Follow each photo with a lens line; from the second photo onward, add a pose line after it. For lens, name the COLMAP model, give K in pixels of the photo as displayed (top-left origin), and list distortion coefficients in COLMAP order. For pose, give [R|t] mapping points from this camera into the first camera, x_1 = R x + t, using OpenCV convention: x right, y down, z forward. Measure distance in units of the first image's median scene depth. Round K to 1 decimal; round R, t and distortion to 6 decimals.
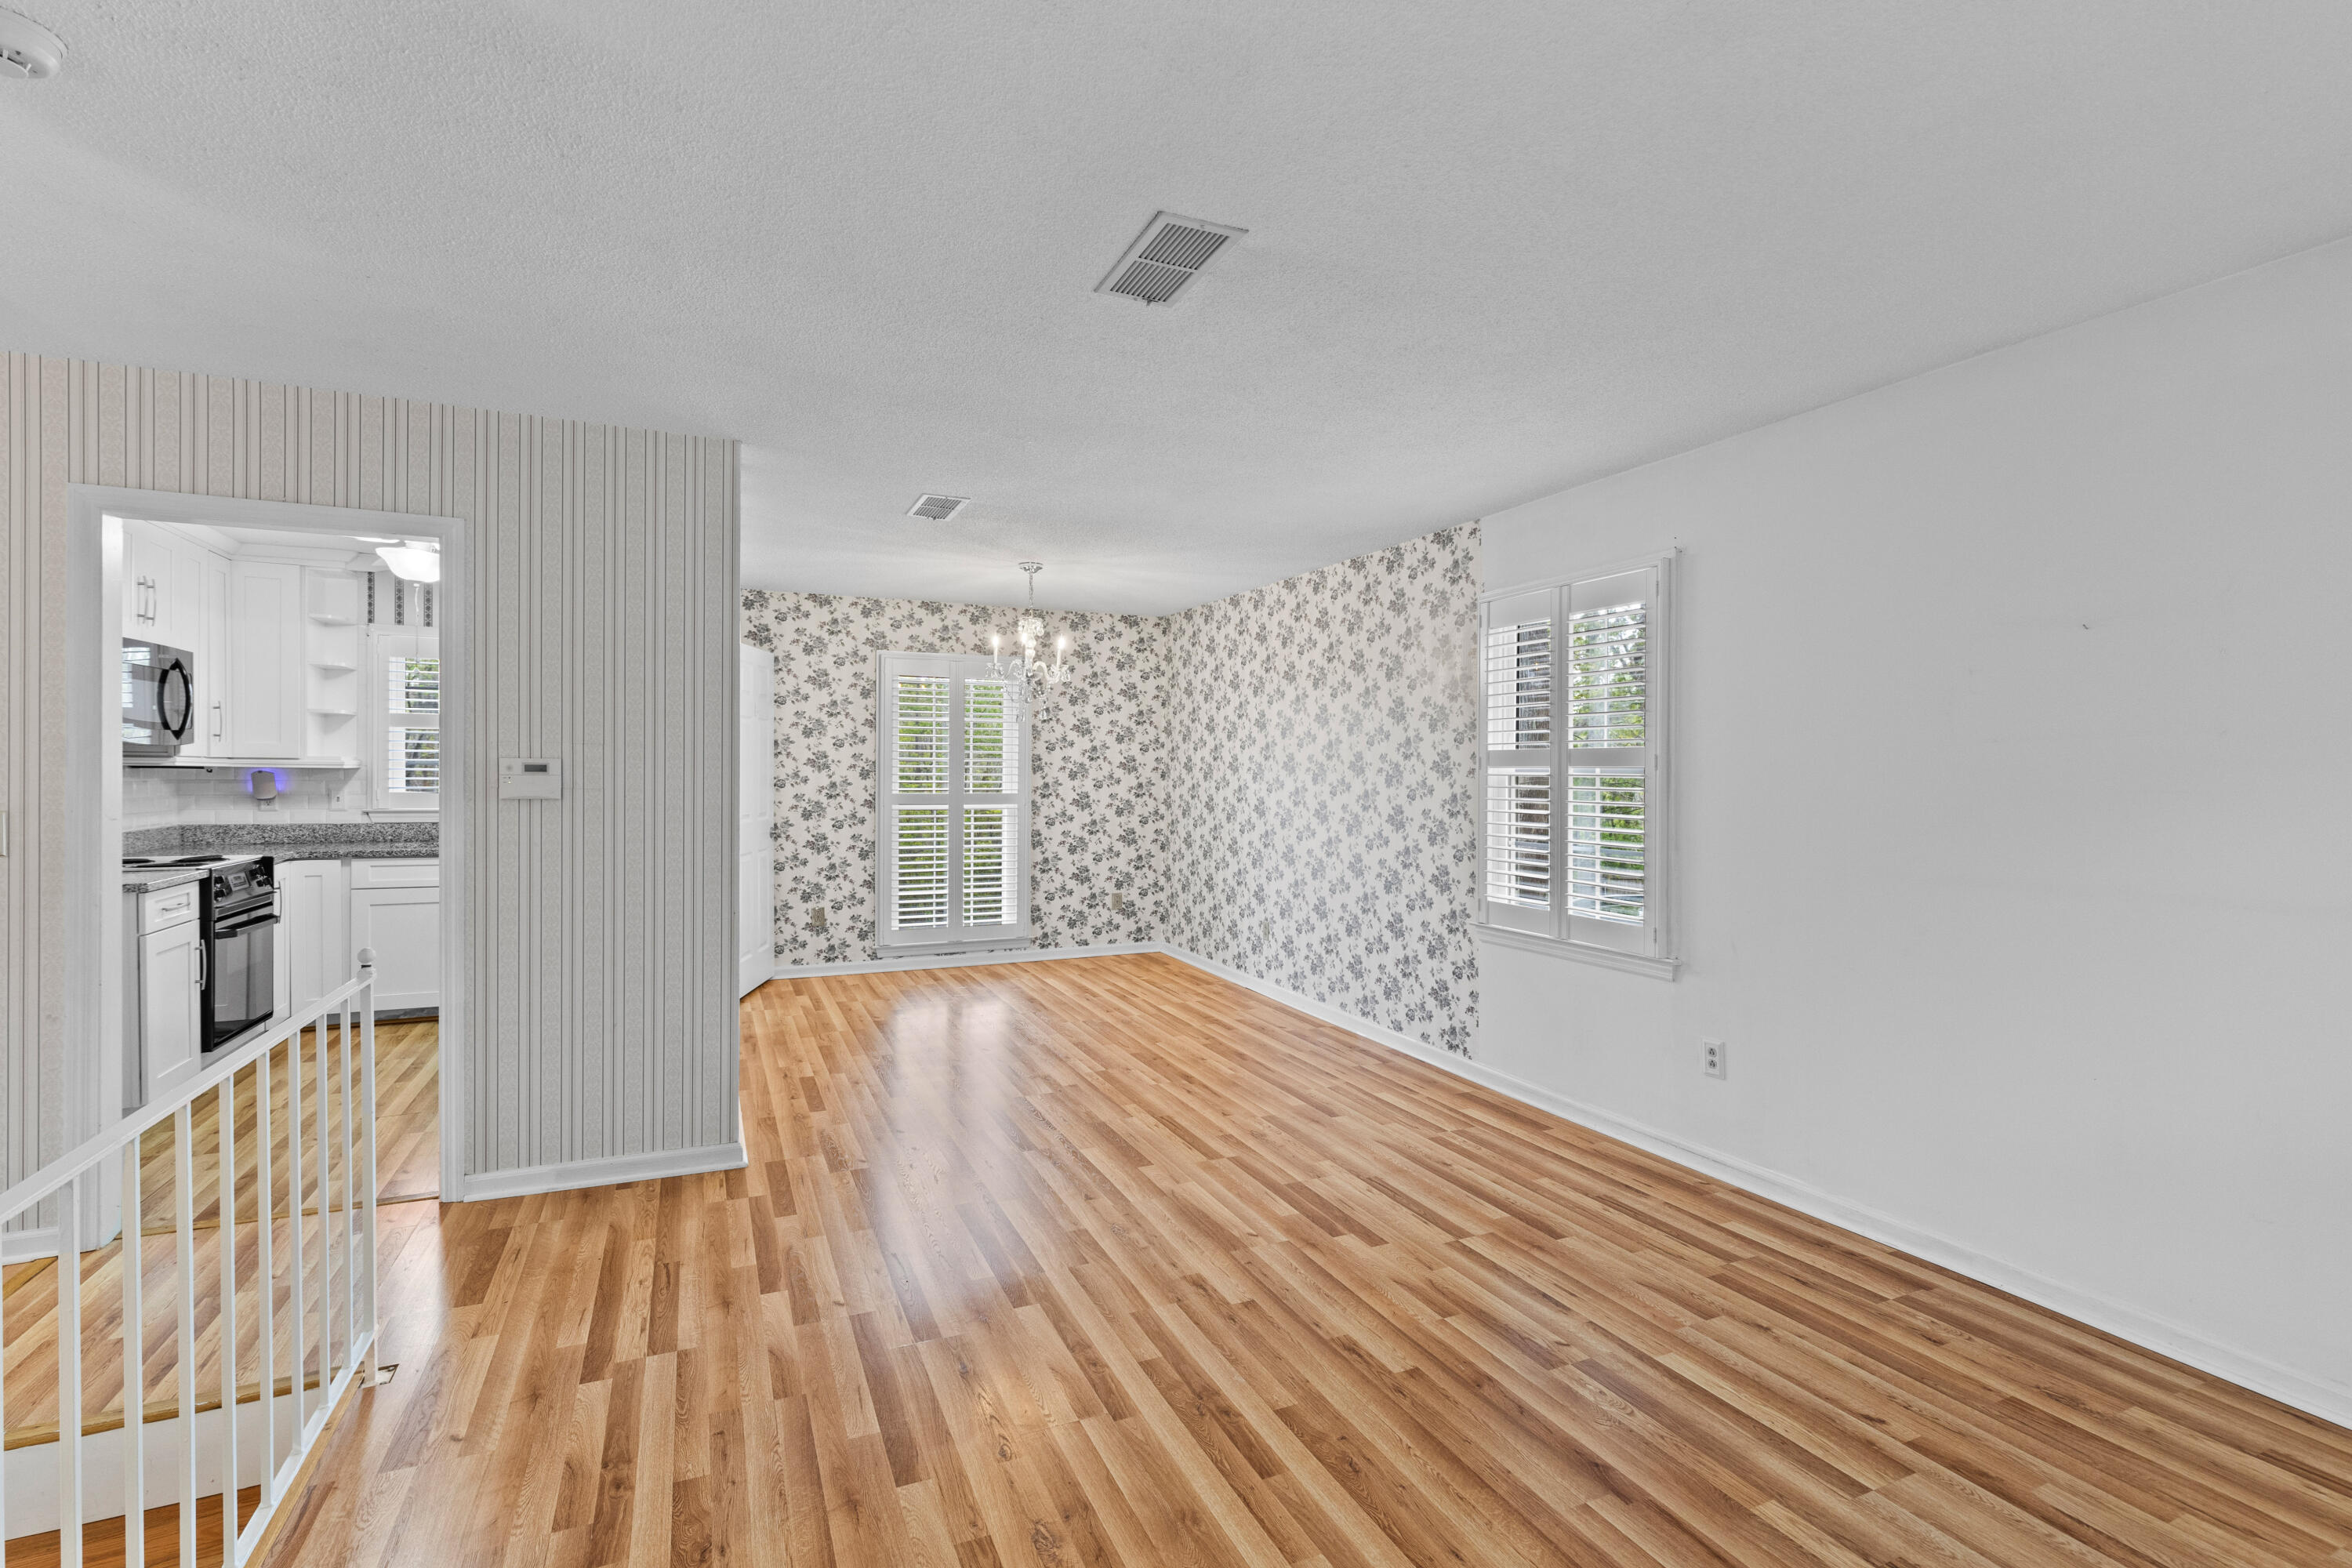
lens RADIAL K [[1075.4, 0, 1184.3], [0, 1075.4, 791.7], [0, 0, 1]] dist [0.009054, -0.001542]
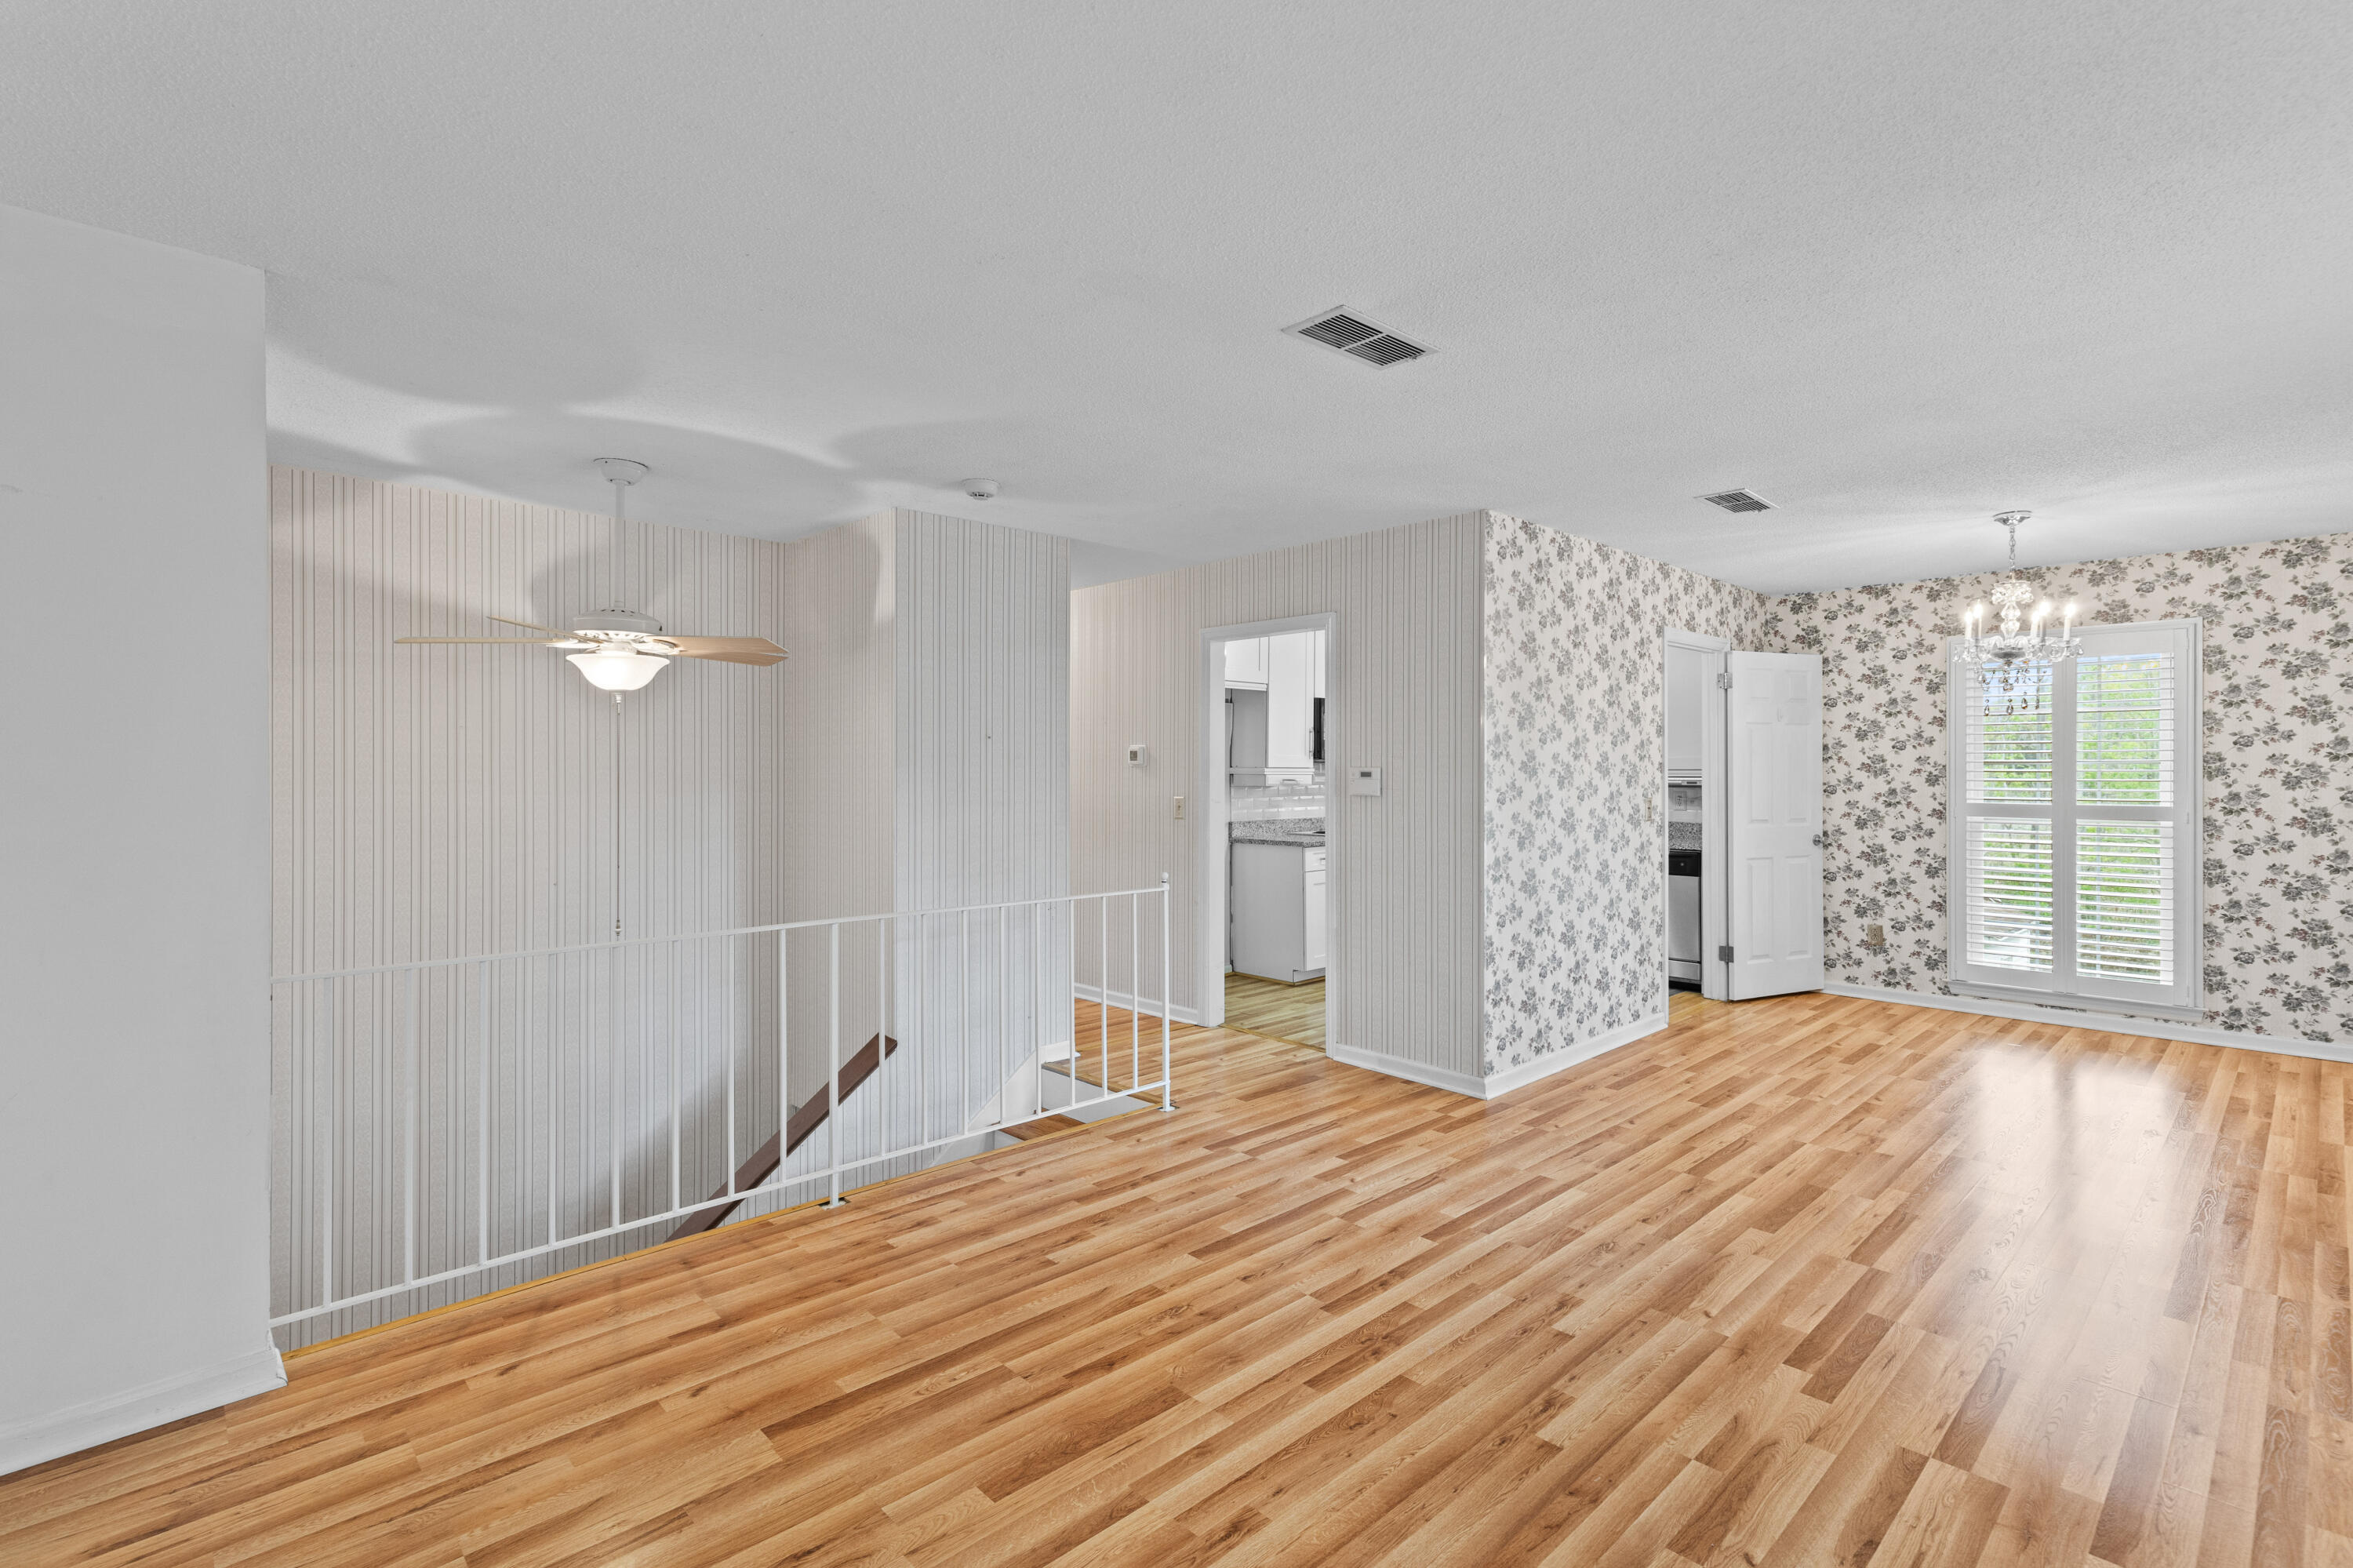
lens RADIAL K [[1075.9, 0, 1199.2], [0, 1075.9, 777.0], [0, 0, 1]] dist [0.009054, -0.001542]
pose [[0.340416, -0.001280, -0.940274, 0.658556], [-0.017688, 0.999813, -0.007765, -0.002521], [0.940109, 0.019275, 0.340329, 0.284888]]
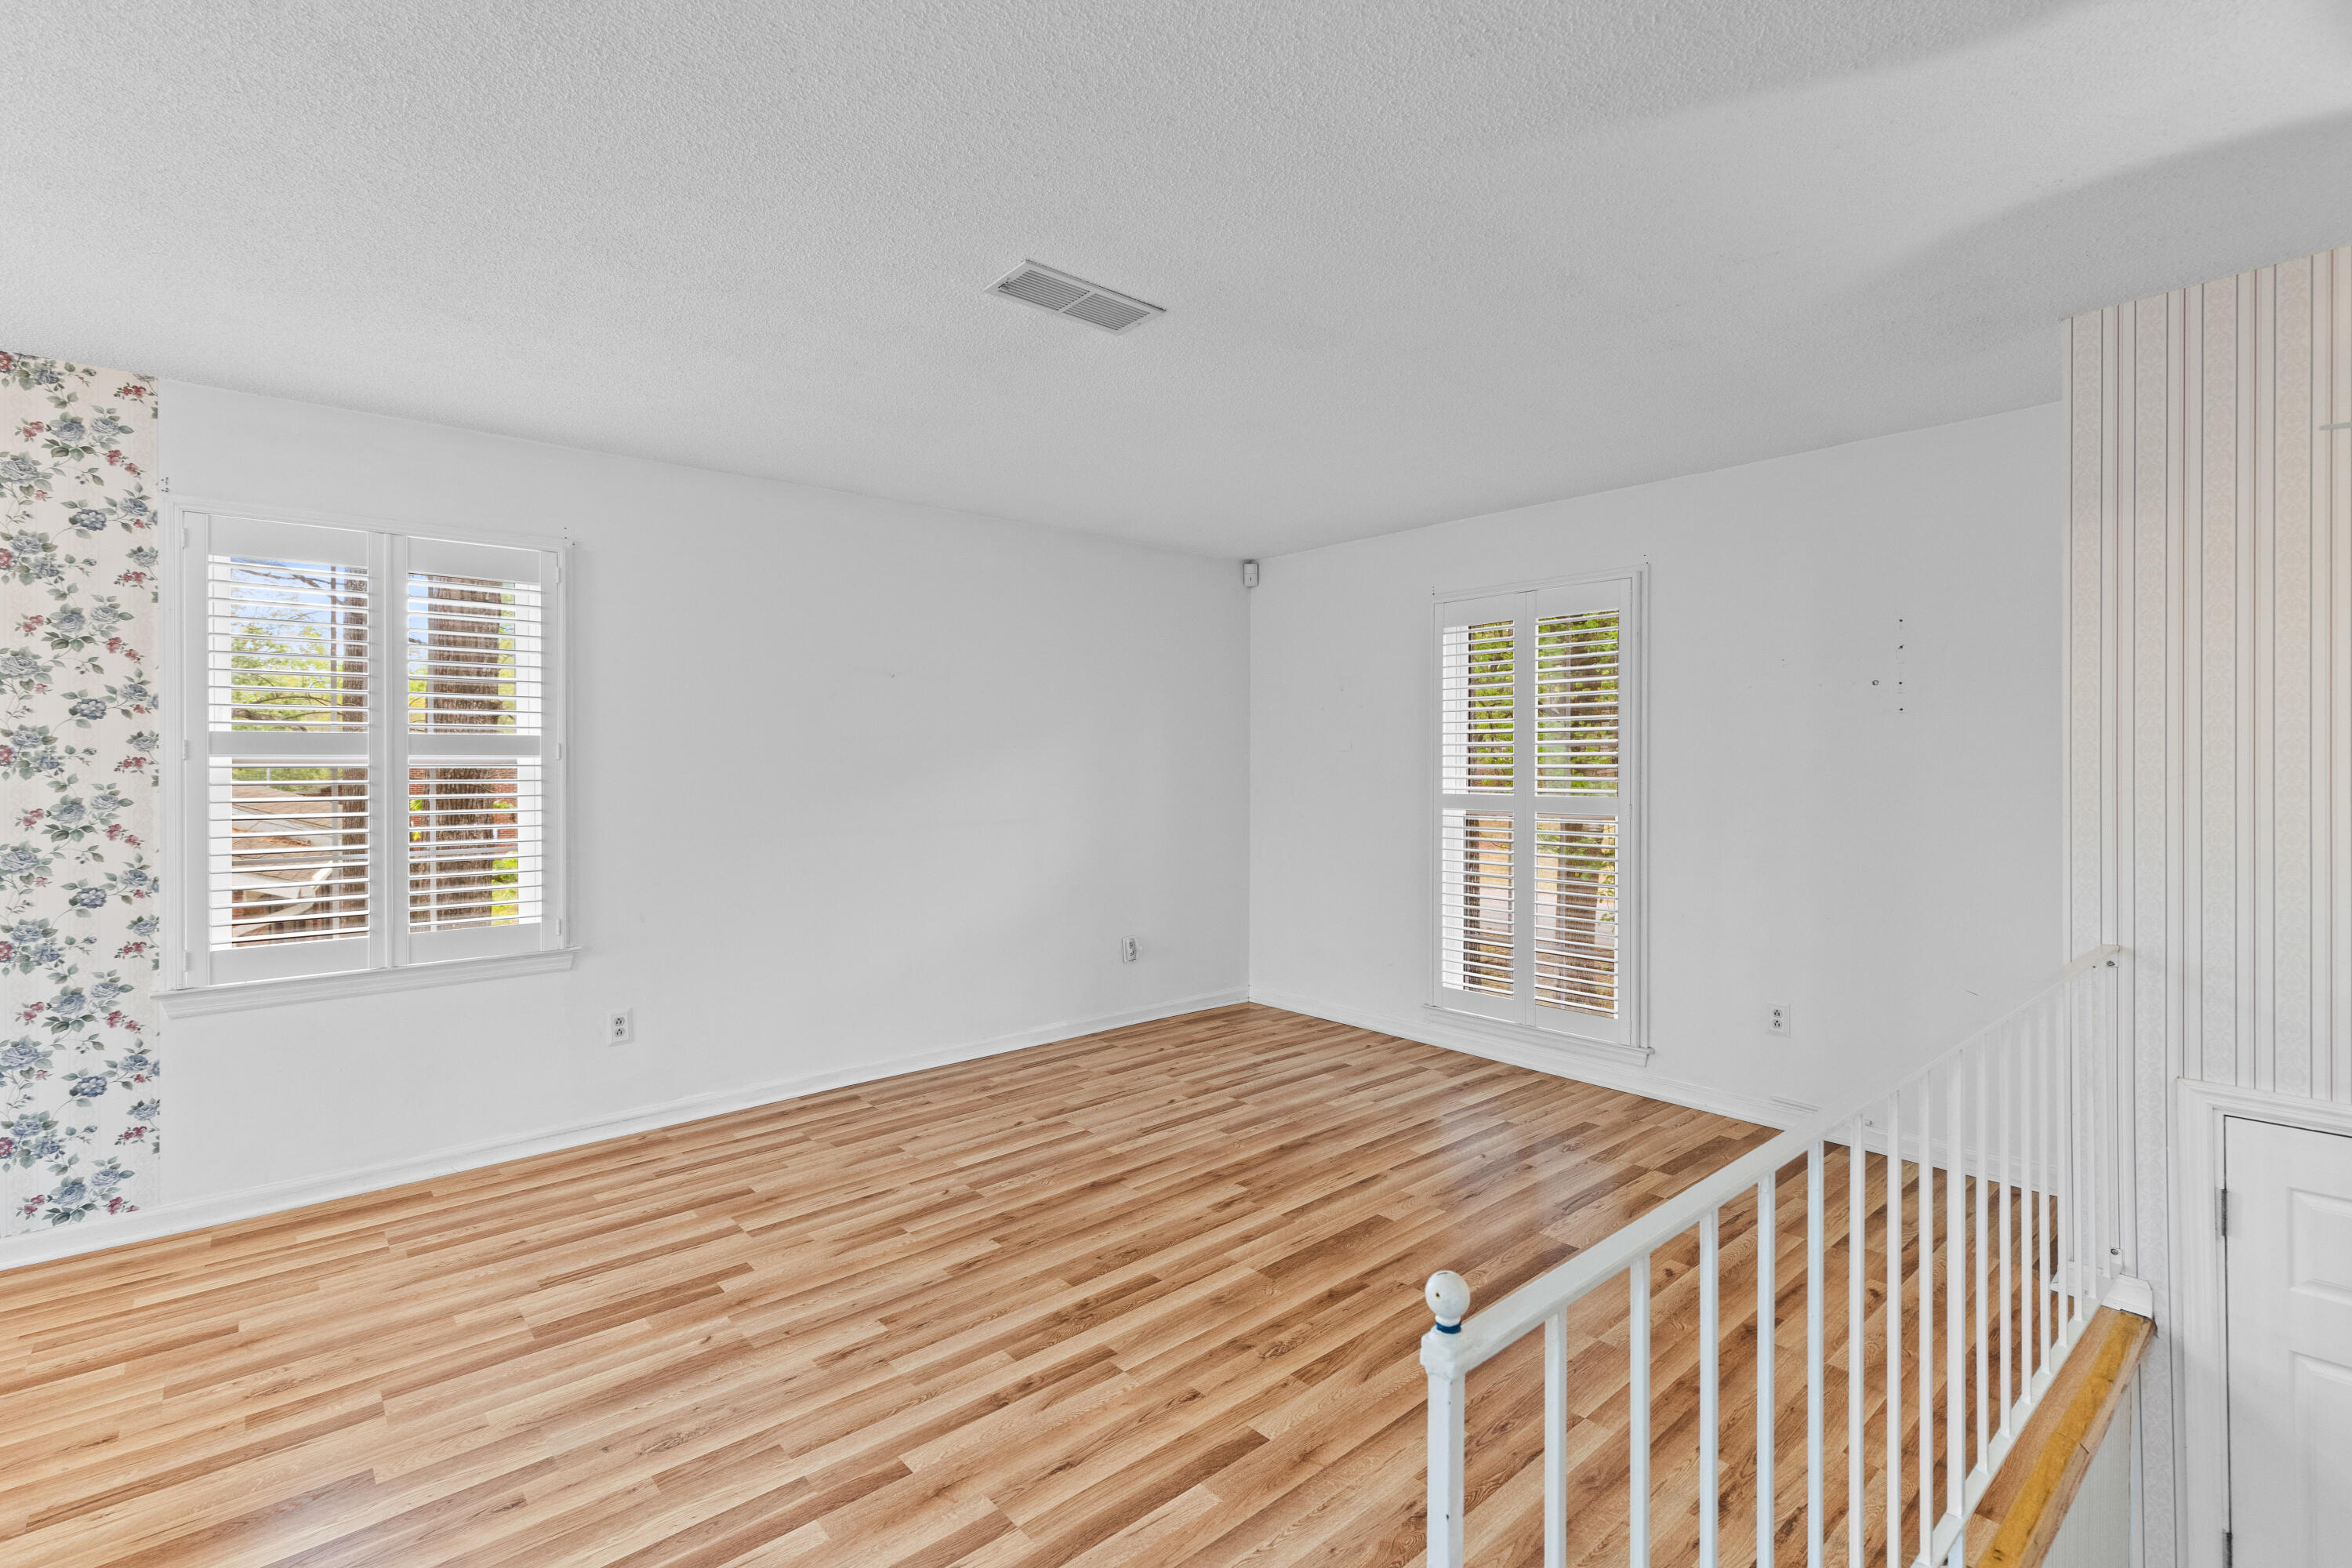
lens RADIAL K [[1075.4, 0, 1174.4], [0, 1075.4, 777.8], [0, 0, 1]] dist [0.009054, -0.001542]
pose [[-0.281660, -0.020019, 0.959305, -0.713269], [0.021576, 0.999397, 0.027190, -0.018788], [-0.959272, 0.028357, -0.281059, 0.787651]]
